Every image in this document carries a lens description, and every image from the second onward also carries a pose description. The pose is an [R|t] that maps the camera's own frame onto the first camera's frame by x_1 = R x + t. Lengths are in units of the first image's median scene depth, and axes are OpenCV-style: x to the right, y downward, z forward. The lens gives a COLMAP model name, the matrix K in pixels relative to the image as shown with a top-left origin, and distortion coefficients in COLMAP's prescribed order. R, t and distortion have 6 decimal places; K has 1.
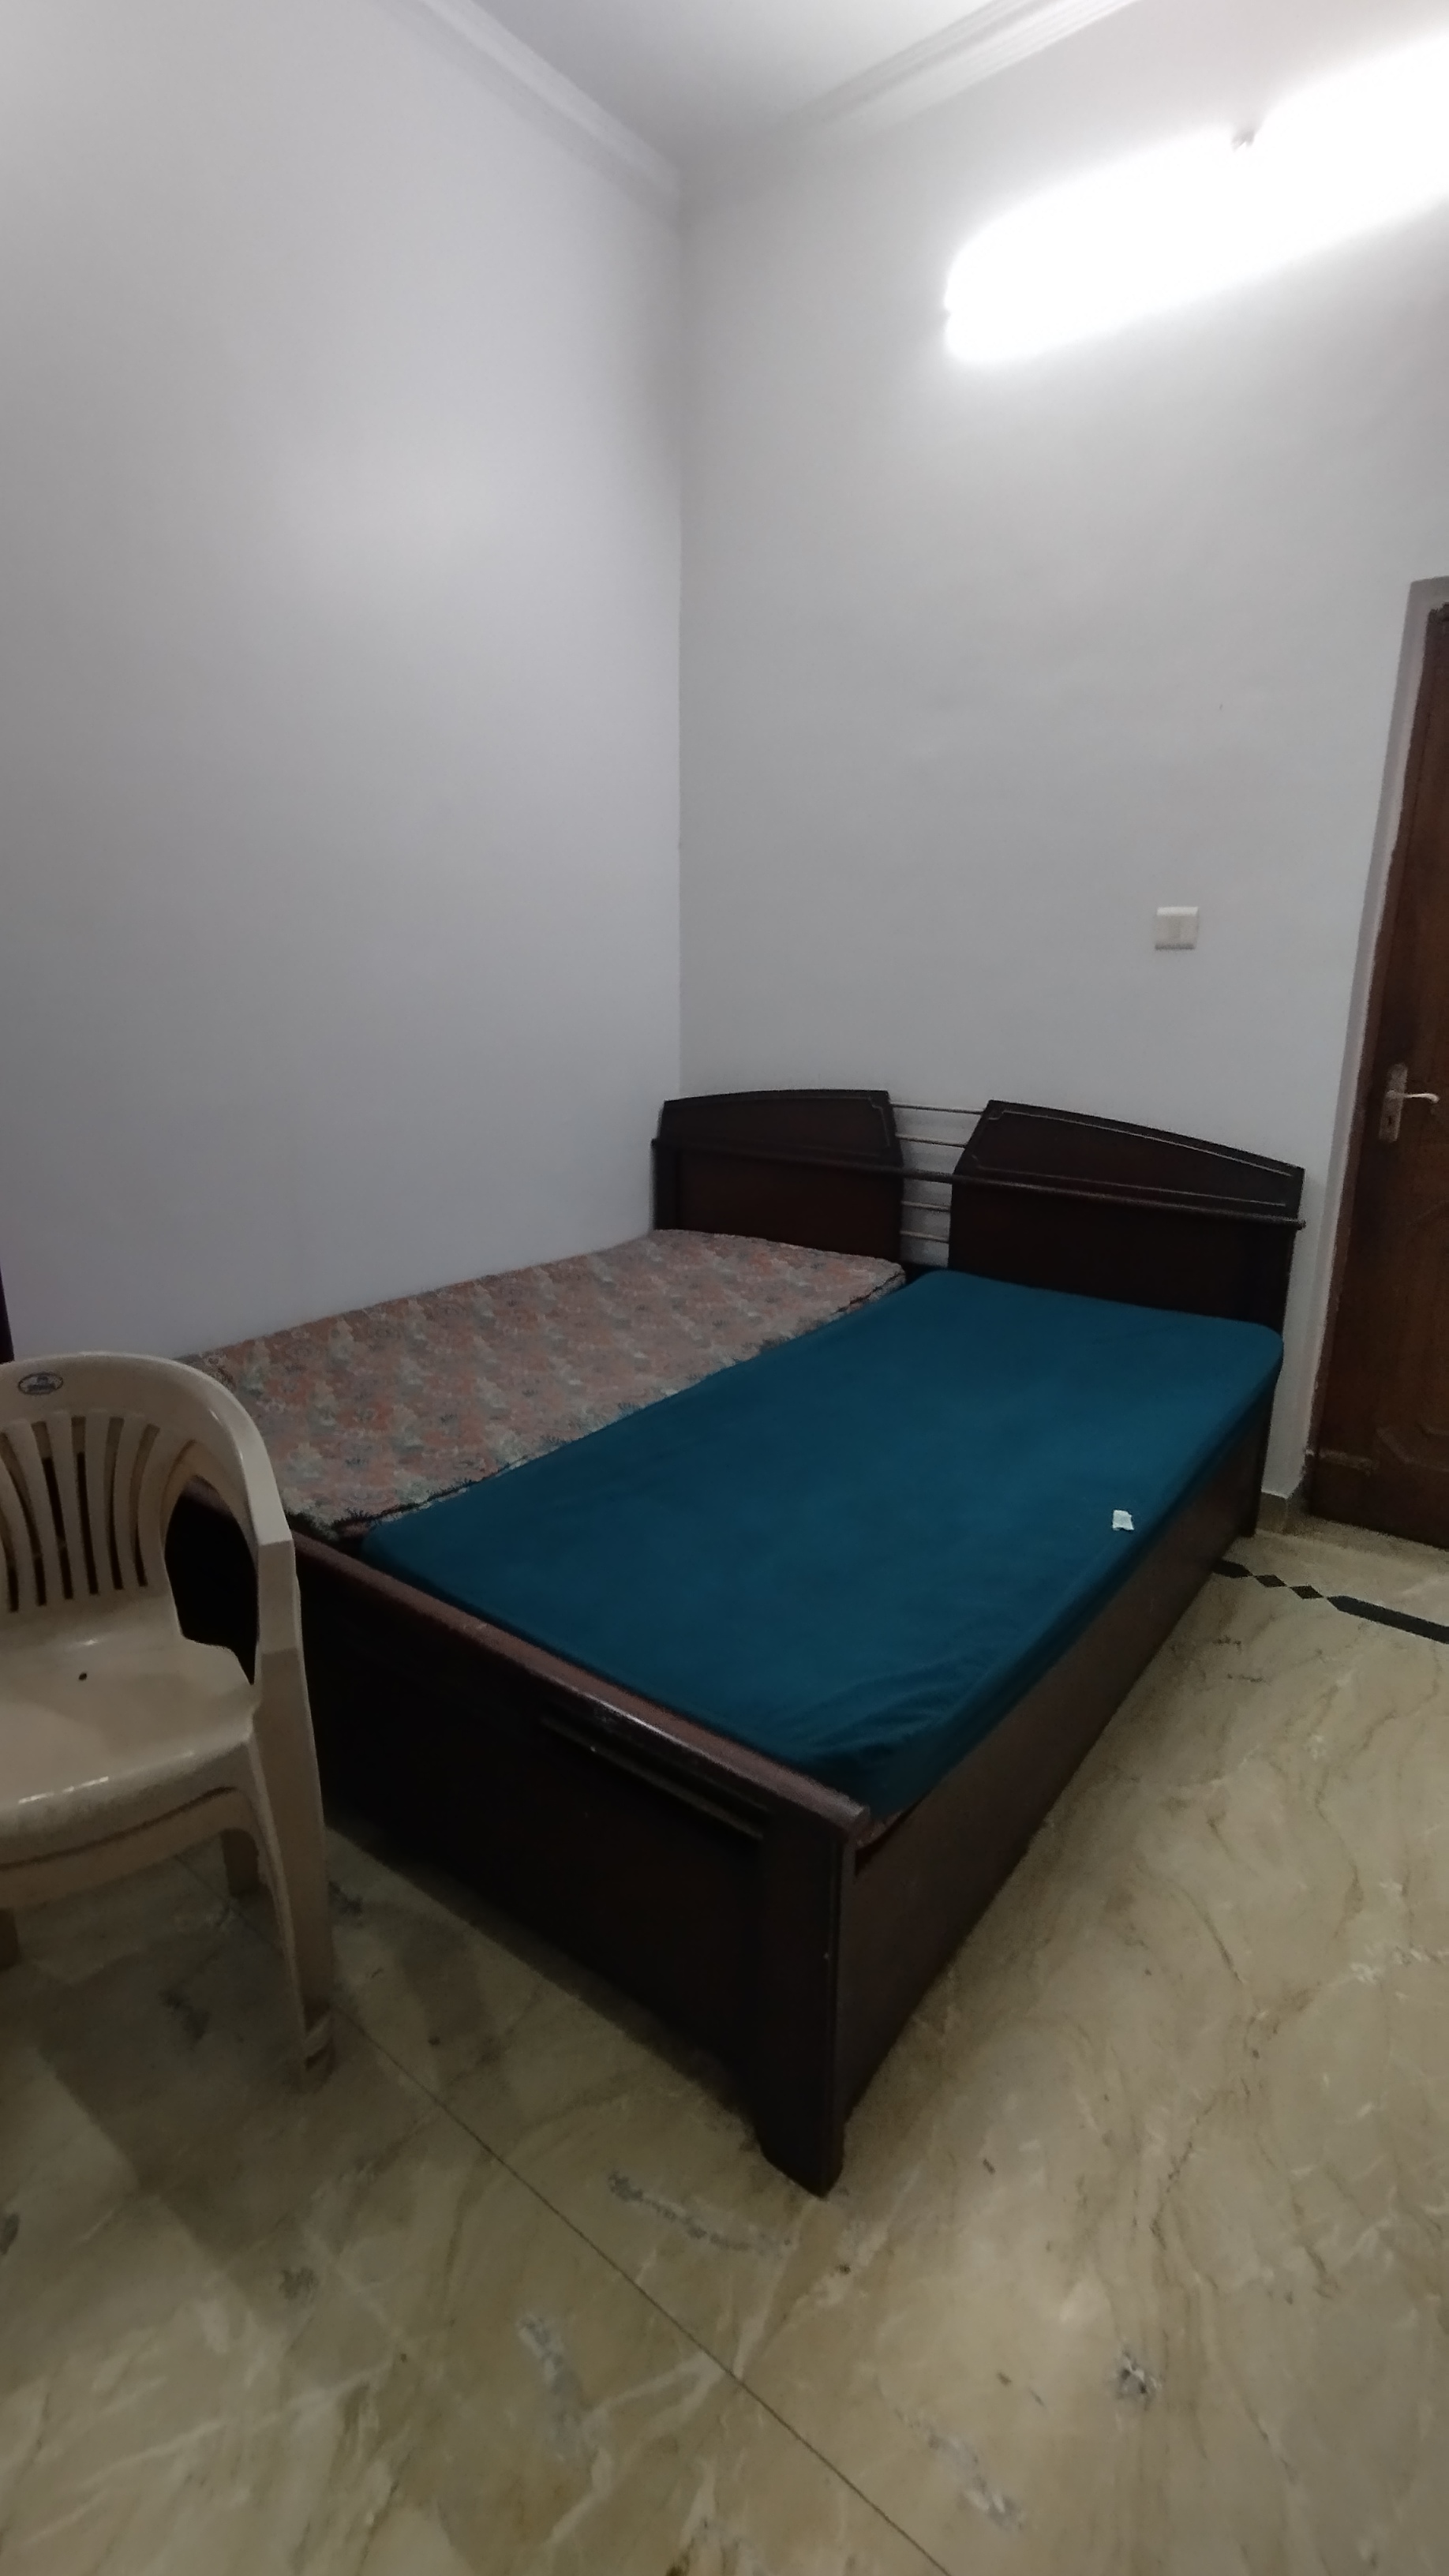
lens RADIAL K [[1187.4, 0, 696.1], [0, 1187.4, 1275.1], [0, 0, 1]] dist [-0.000684, 0.008079]
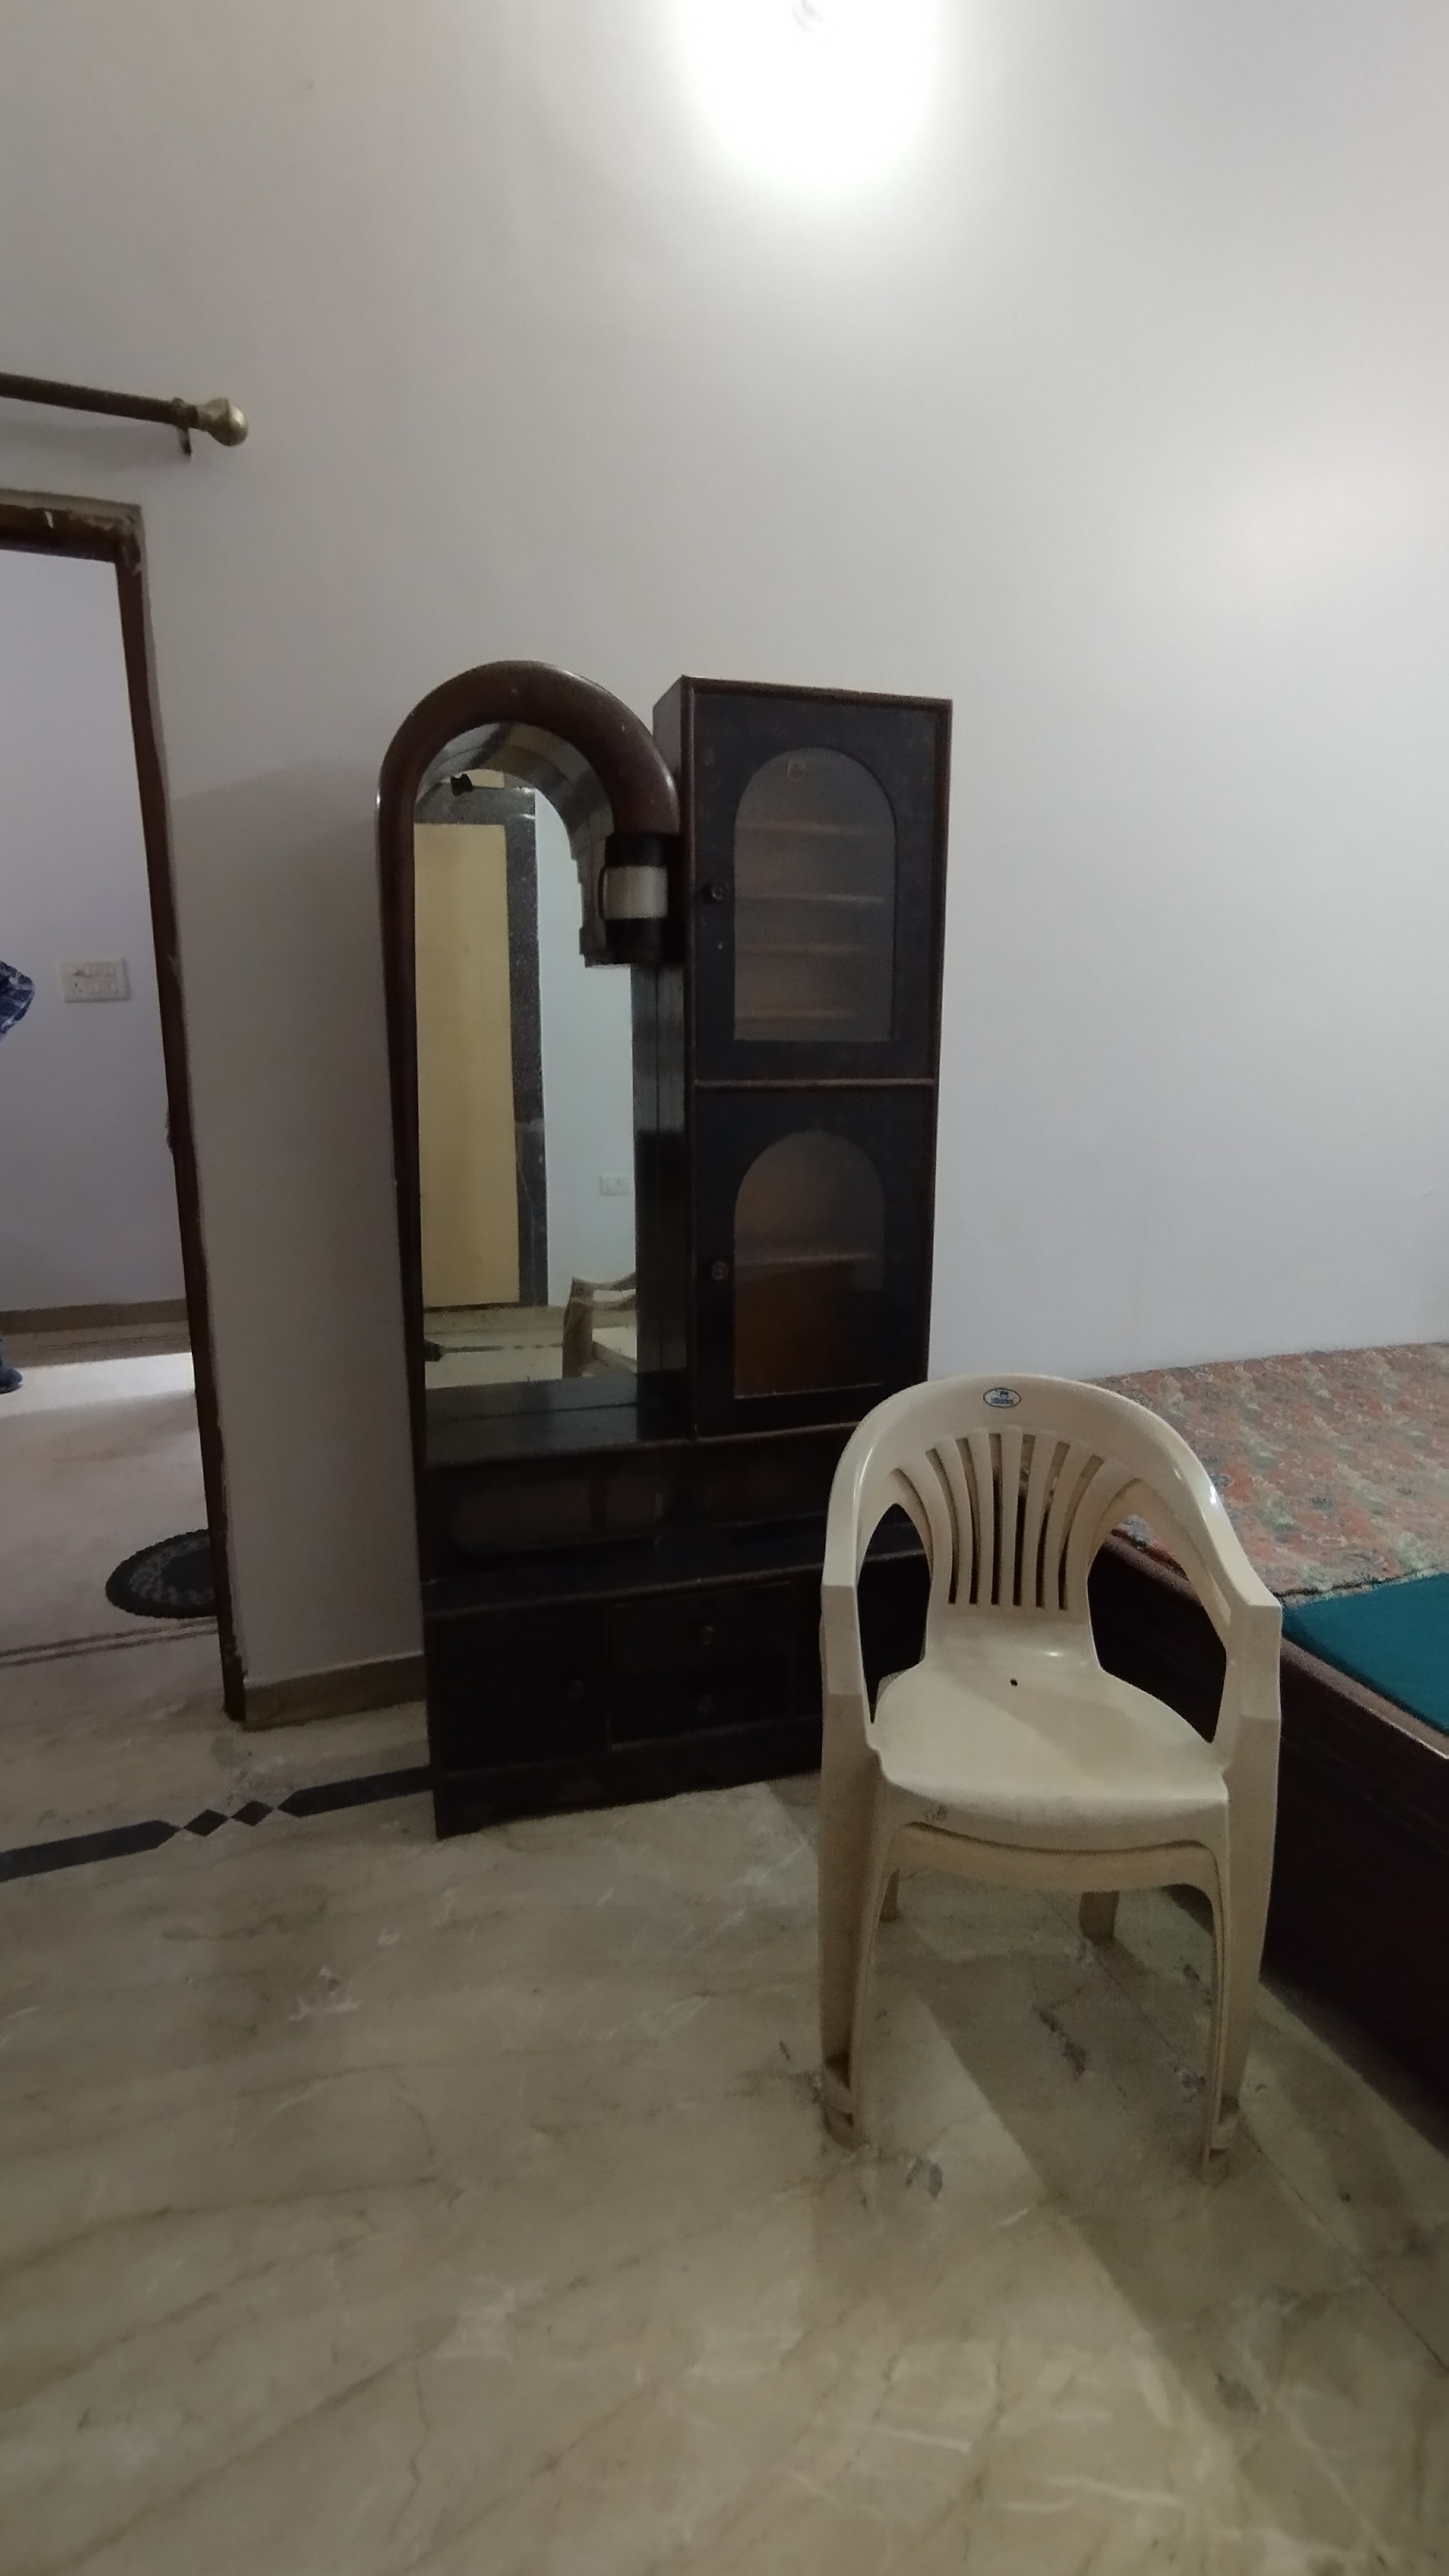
lens RADIAL K [[1187.4, 0, 696.1], [0, 1187.4, 1275.1], [0, 0, 1]] dist [-0.000684, 0.008079]
pose [[0.858575, 0.119038, -0.498676, -0.195288], [-0.139170, 0.990263, -0.003225, 0.017084], [0.493437, 0.072170, 0.866782, -0.056527]]
